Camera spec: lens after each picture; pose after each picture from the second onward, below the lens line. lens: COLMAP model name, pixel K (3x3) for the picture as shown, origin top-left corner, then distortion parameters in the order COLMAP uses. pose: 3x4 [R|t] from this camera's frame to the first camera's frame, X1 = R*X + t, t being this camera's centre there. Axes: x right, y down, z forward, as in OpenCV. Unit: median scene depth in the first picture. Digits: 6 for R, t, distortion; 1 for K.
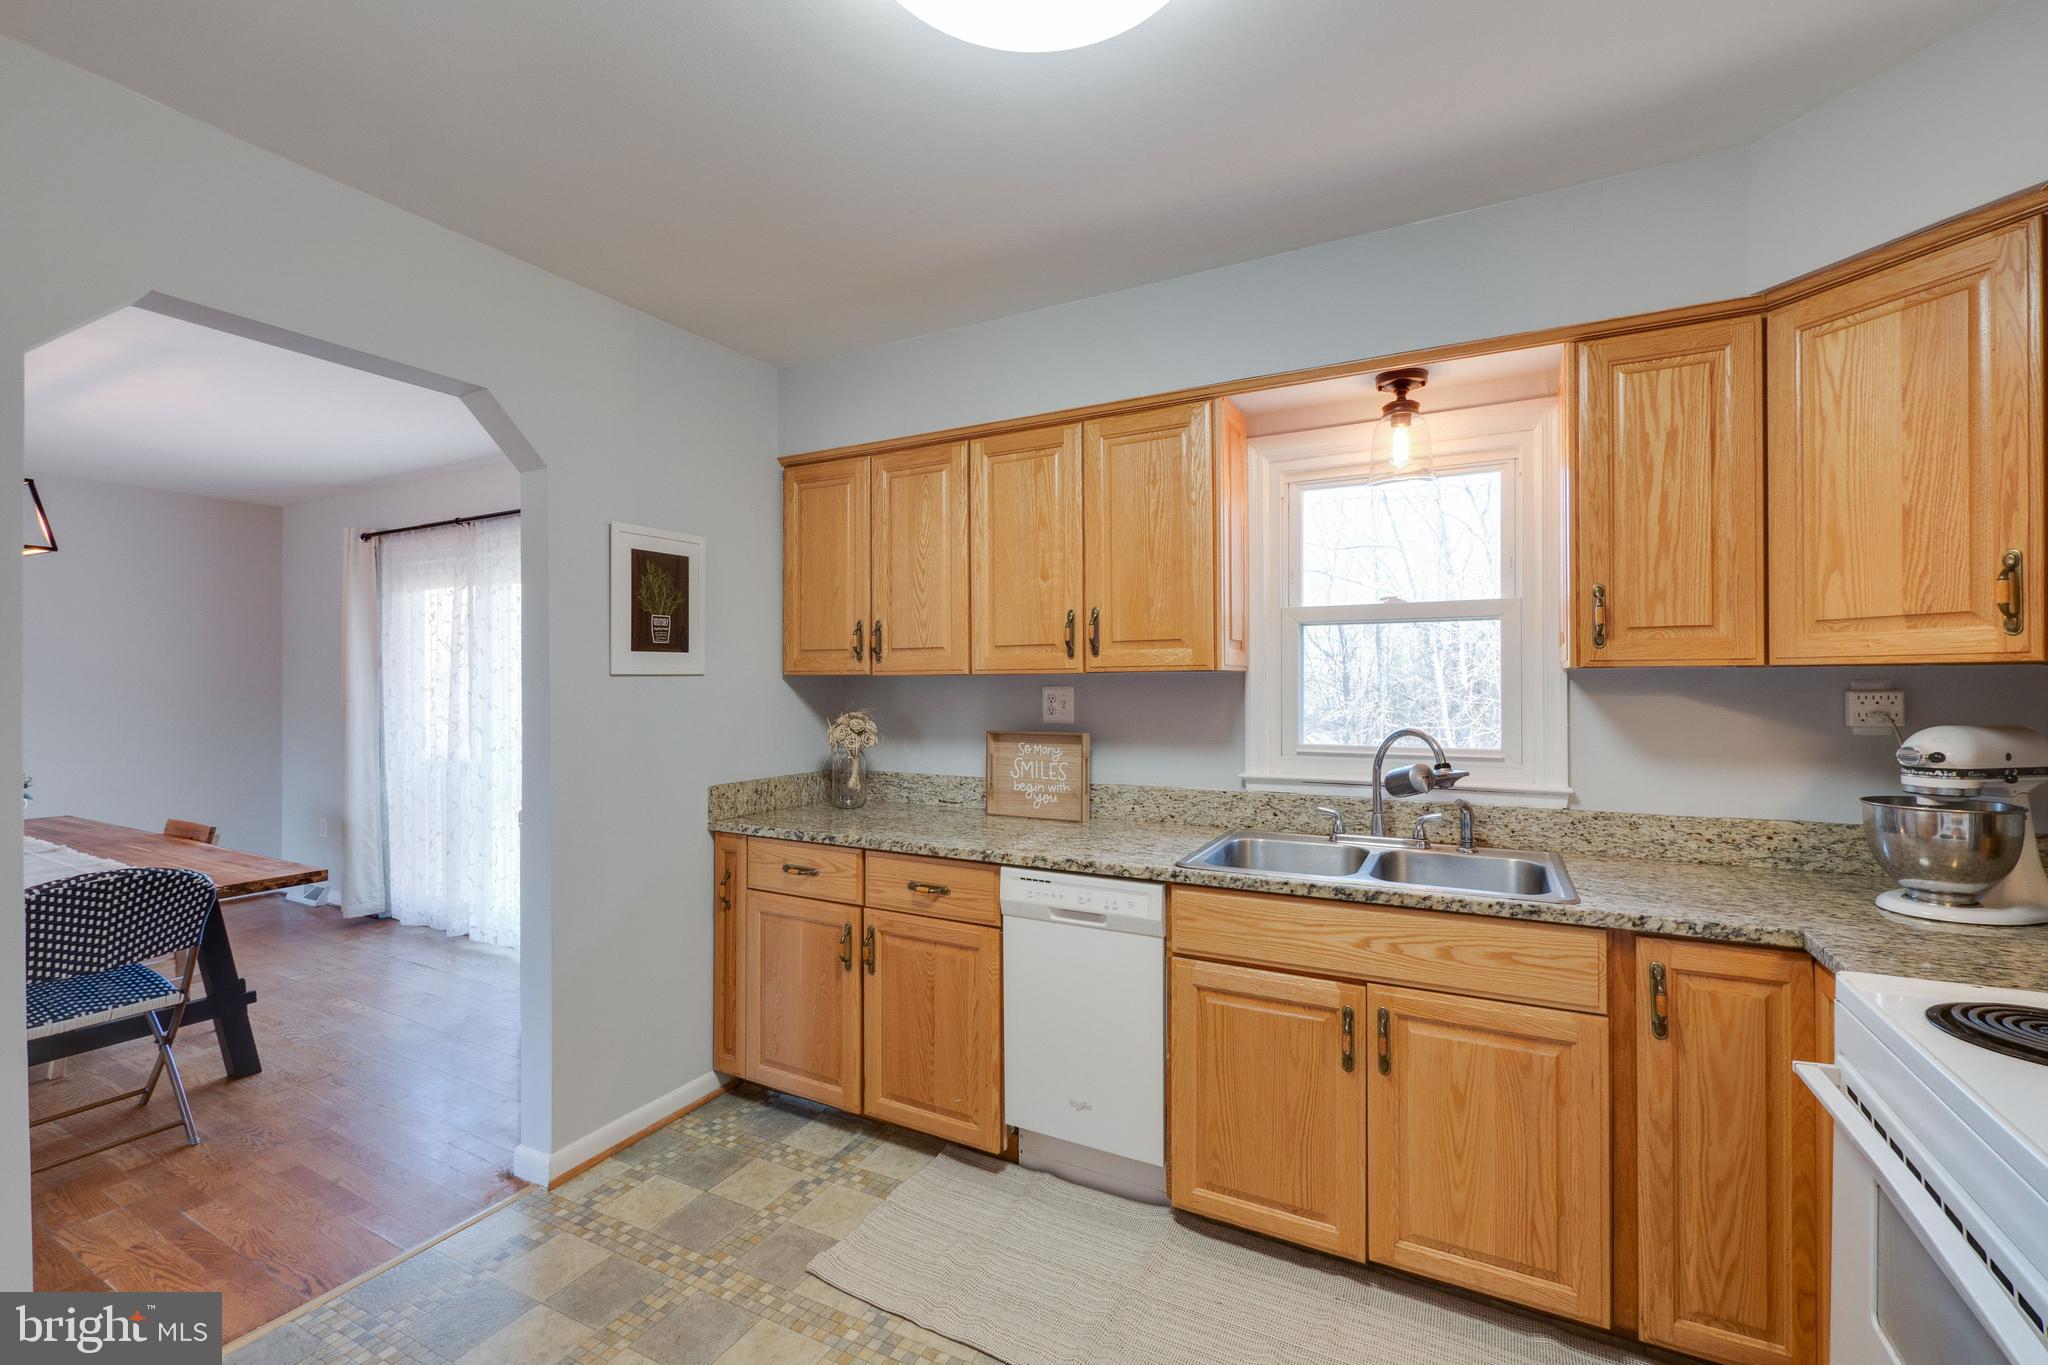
lens RADIAL K [[862.7, 0, 1018.4], [0, 862.7, 679.9], [0, 0, 1]] dist [-0.003008, 0.000134]
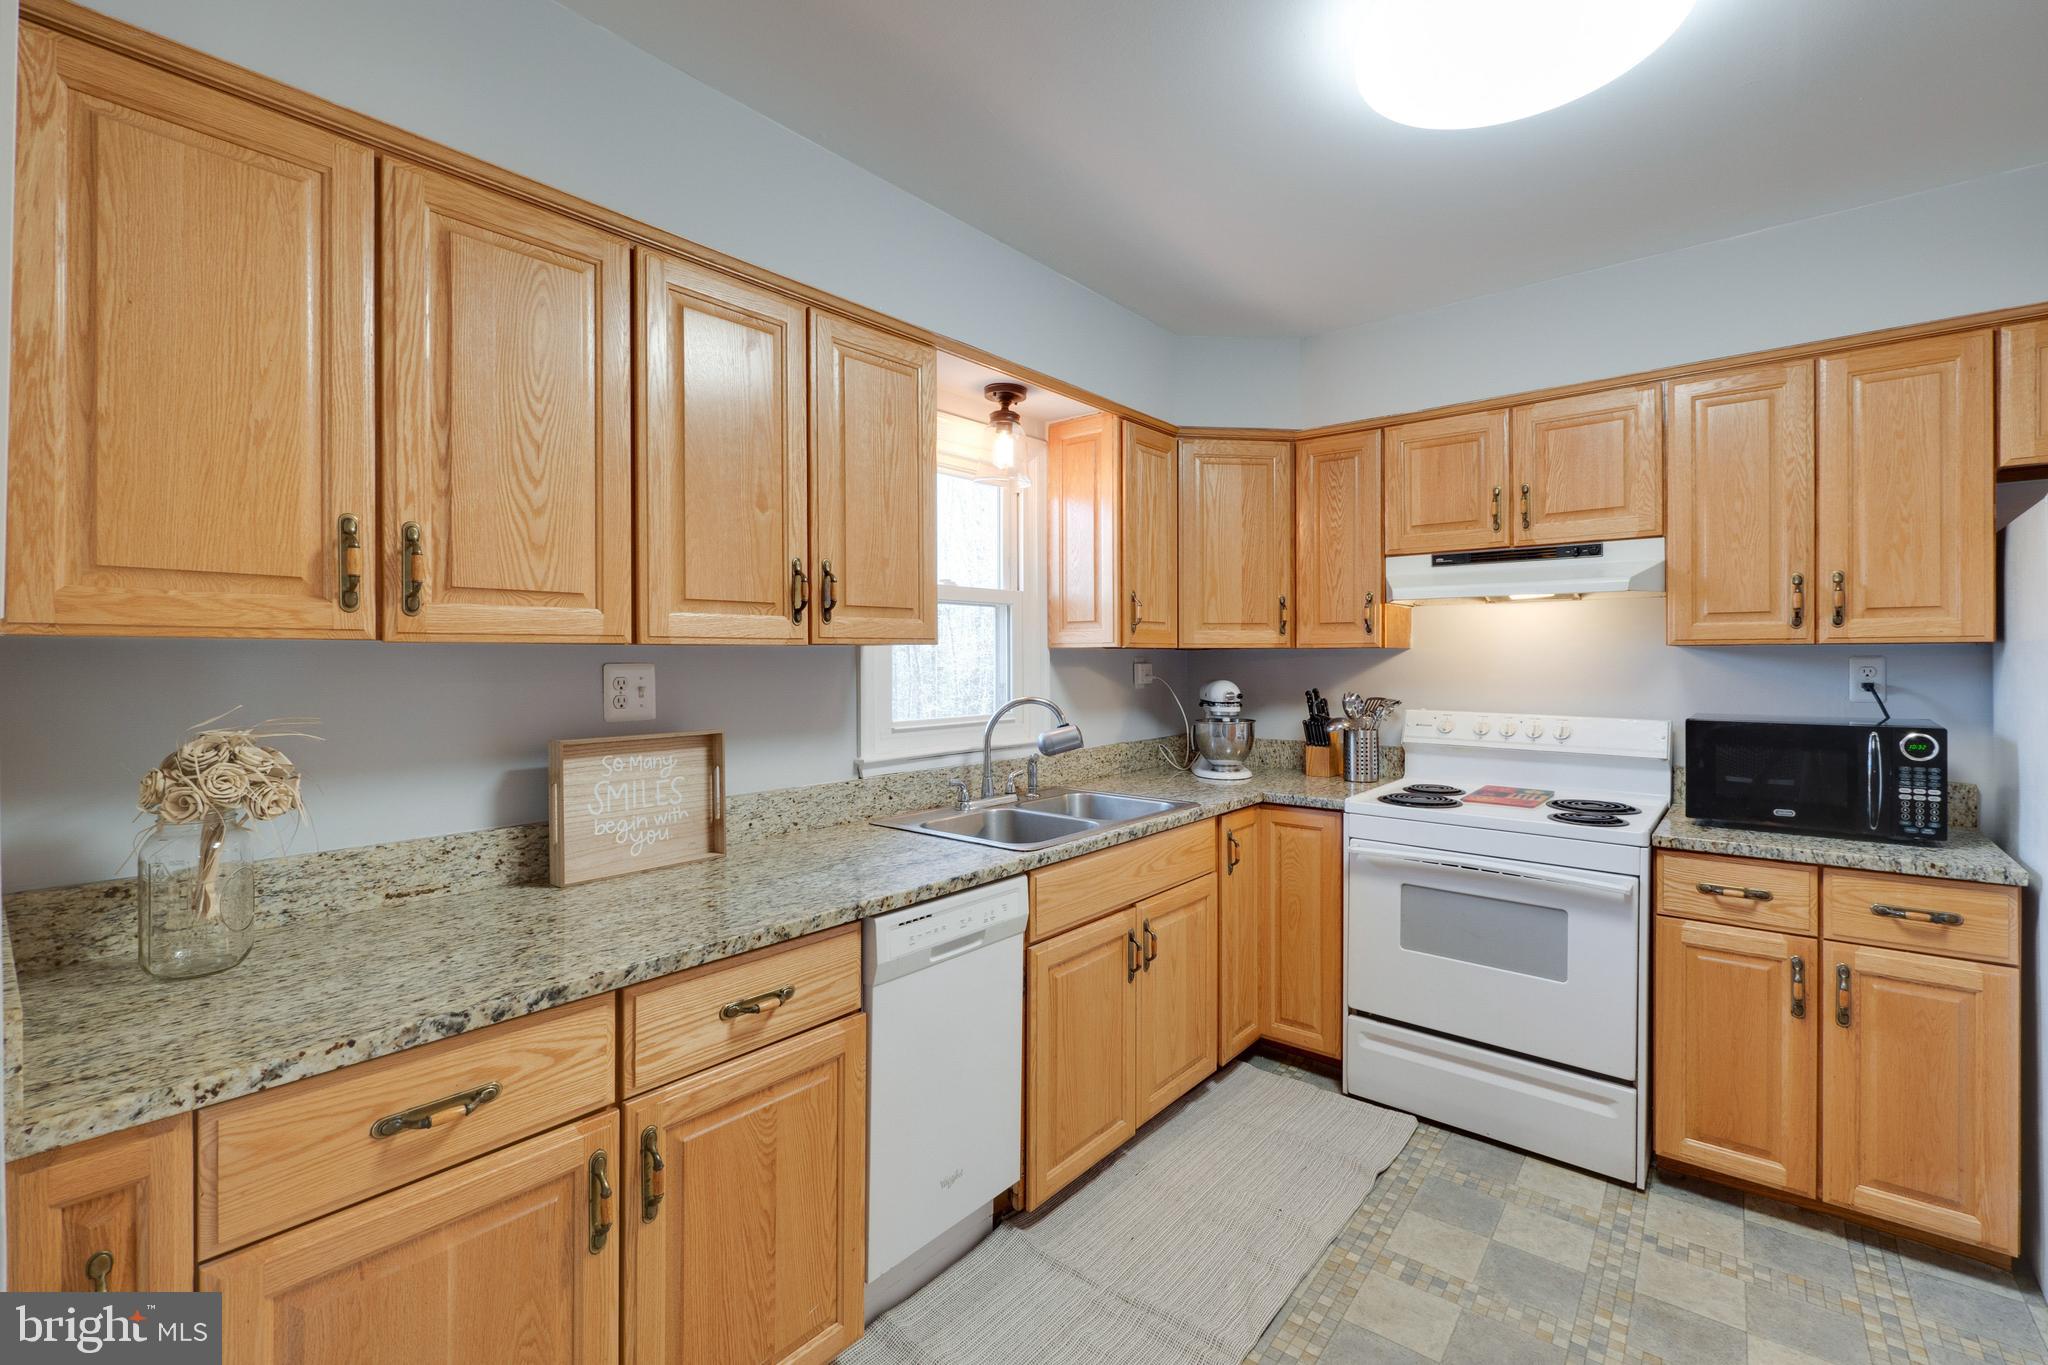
lens RADIAL K [[901.7, 0, 1029.0], [0, 901.7, 656.3], [0, 0, 1]] dist [-0.000762, 0.000166]
pose [[0.195529, 0.003161, 0.980693, -0.685950], [-0.001833, 0.999994, -0.002858, 0.003906], [-0.980696, -0.001239, 0.195533, 0.700558]]
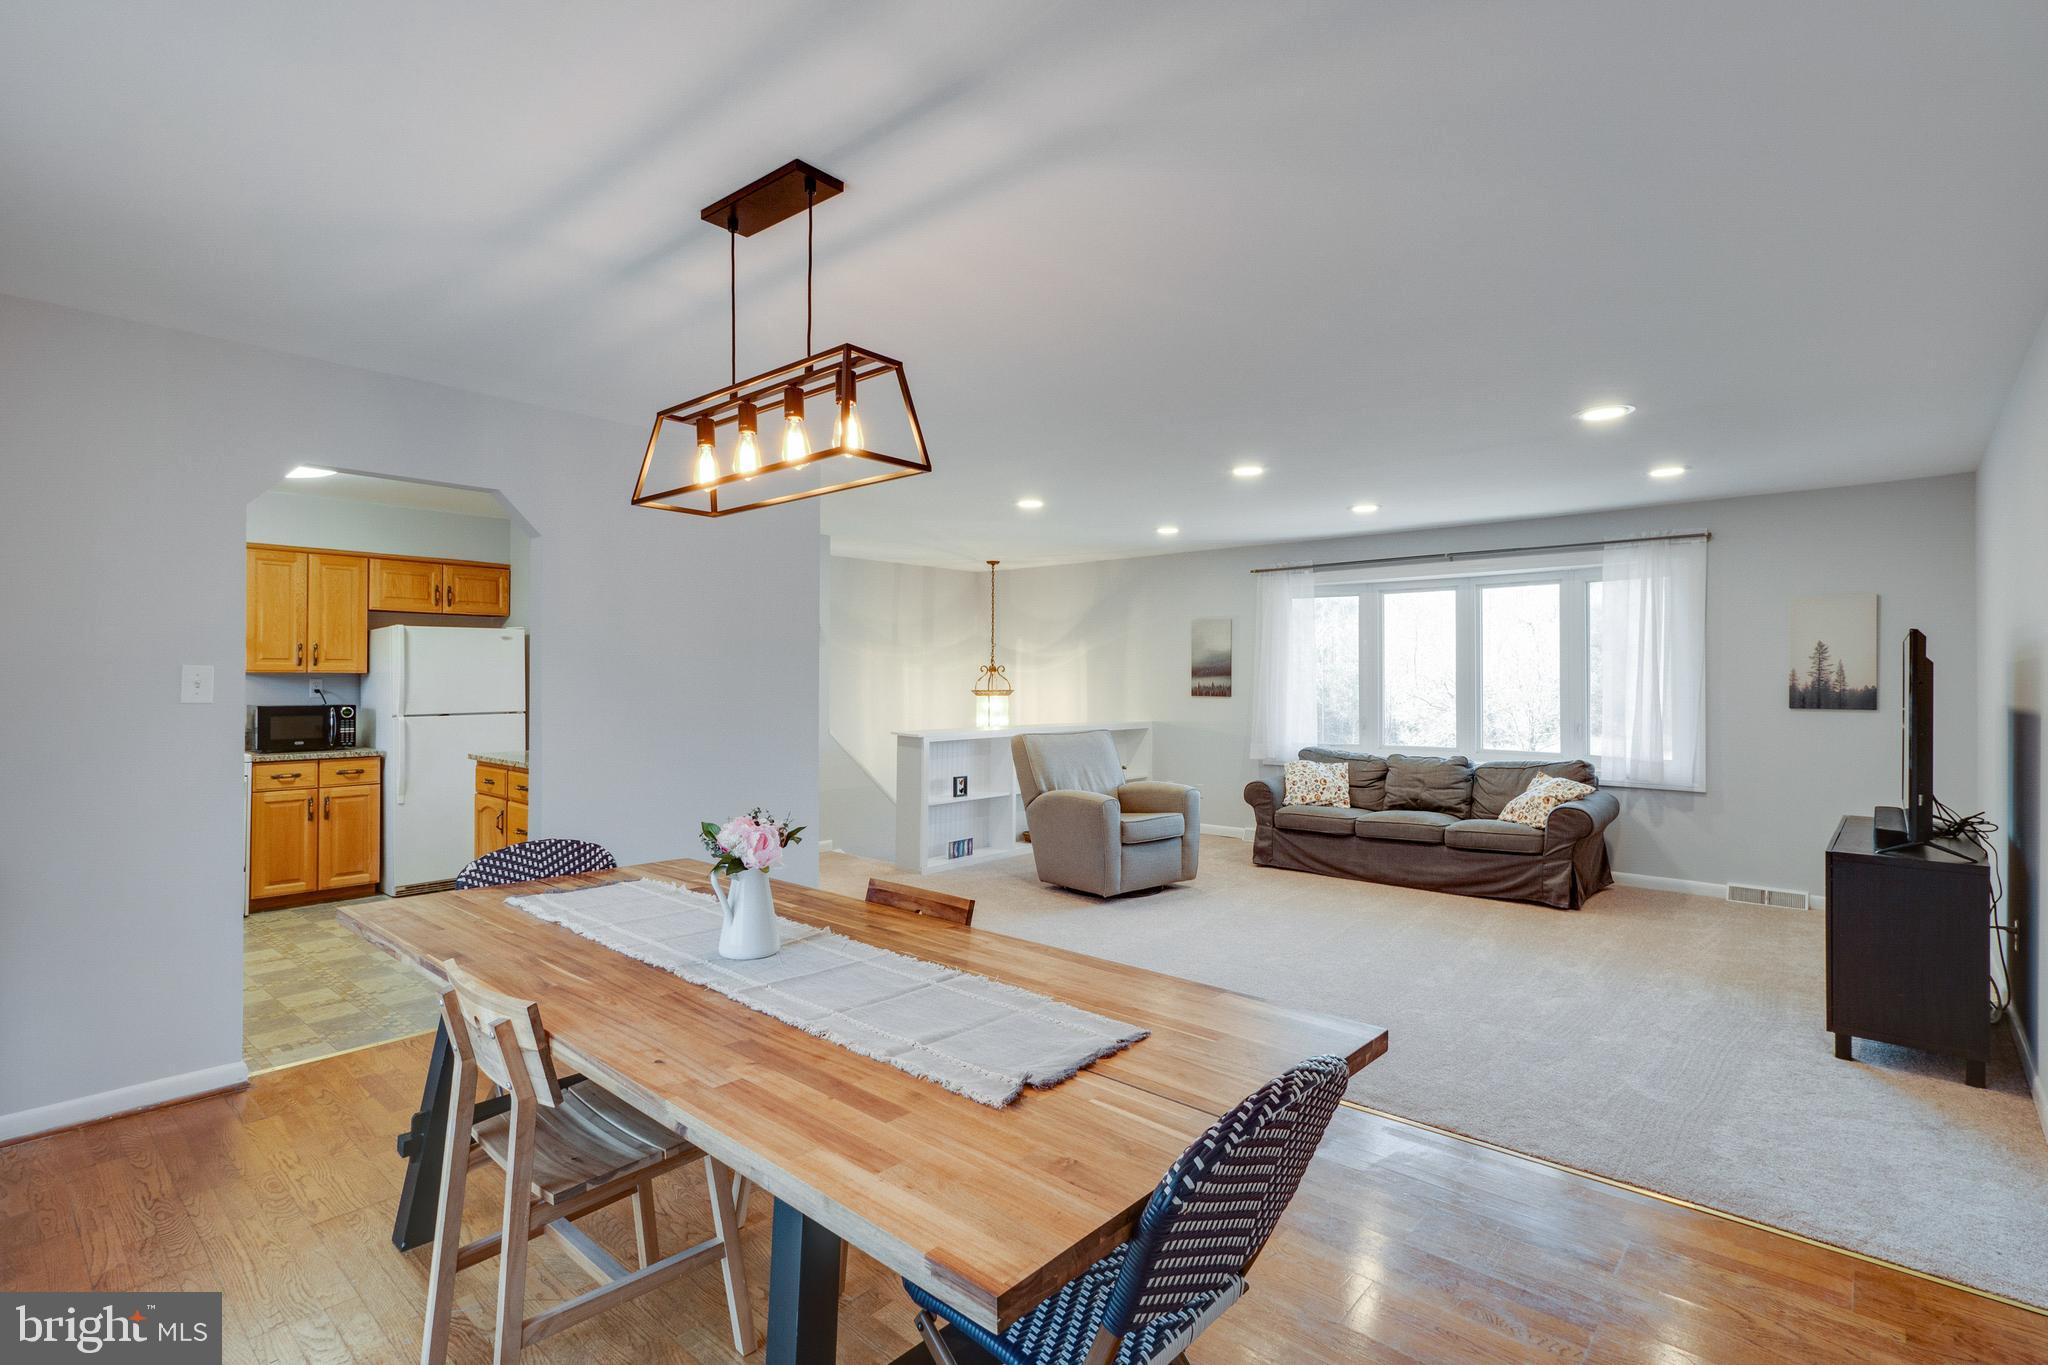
lens RADIAL K [[976.3, 0, 1024.9], [0, 976.3, 677.3], [0, 0, 1]] dist [0.003647, 0.000363]
pose [[-0.973991, 0.001944, 0.226577, -1.911821], [-0.000939, 0.999920, -0.012619, 0.026941], [-0.226583, -0.012503, -0.973912, 2.061272]]
